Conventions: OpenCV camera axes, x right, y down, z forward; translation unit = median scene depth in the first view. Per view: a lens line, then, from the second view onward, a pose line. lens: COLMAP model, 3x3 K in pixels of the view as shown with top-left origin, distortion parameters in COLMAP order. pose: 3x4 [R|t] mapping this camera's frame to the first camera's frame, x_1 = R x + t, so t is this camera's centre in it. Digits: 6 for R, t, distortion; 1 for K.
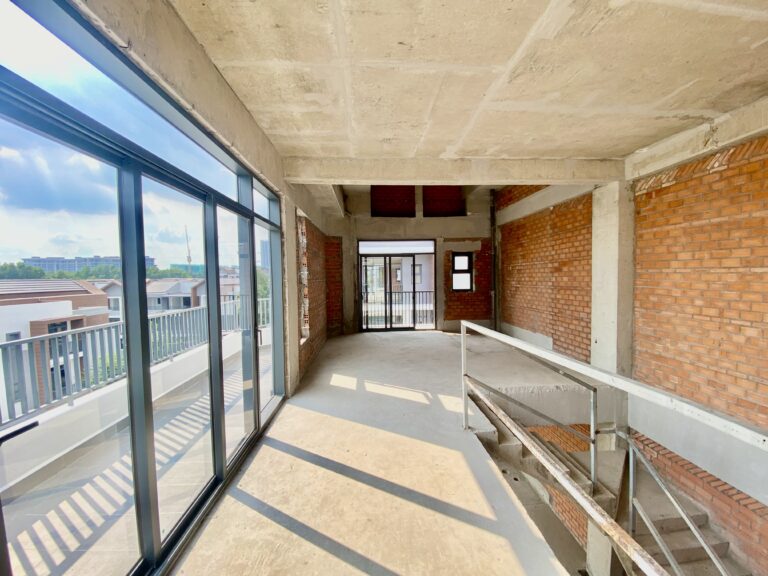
lens RADIAL K [[309.7, 0, 382.8], [0, 309.7, 289.7], [0, 0, 1]] dist [0.027708, -0.026254]
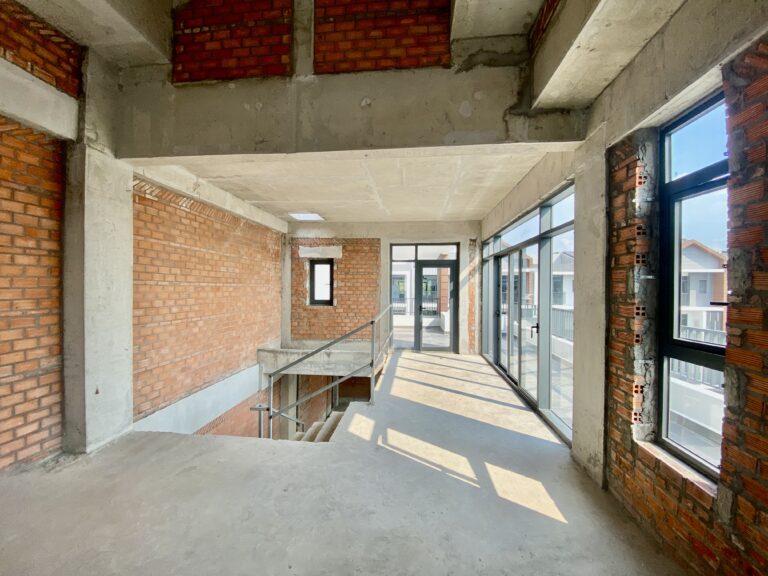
lens RADIAL K [[309.7, 0, 382.8], [0, 309.7, 289.7], [0, 0, 1]] dist [0.027708, -0.026254]
pose [[-0.990004, 0.006641, 0.140882, 0.039477], [0.013247, 0.998853, 0.046008, -0.084430], [-0.140415, 0.047414, -0.988957, 2.112504]]
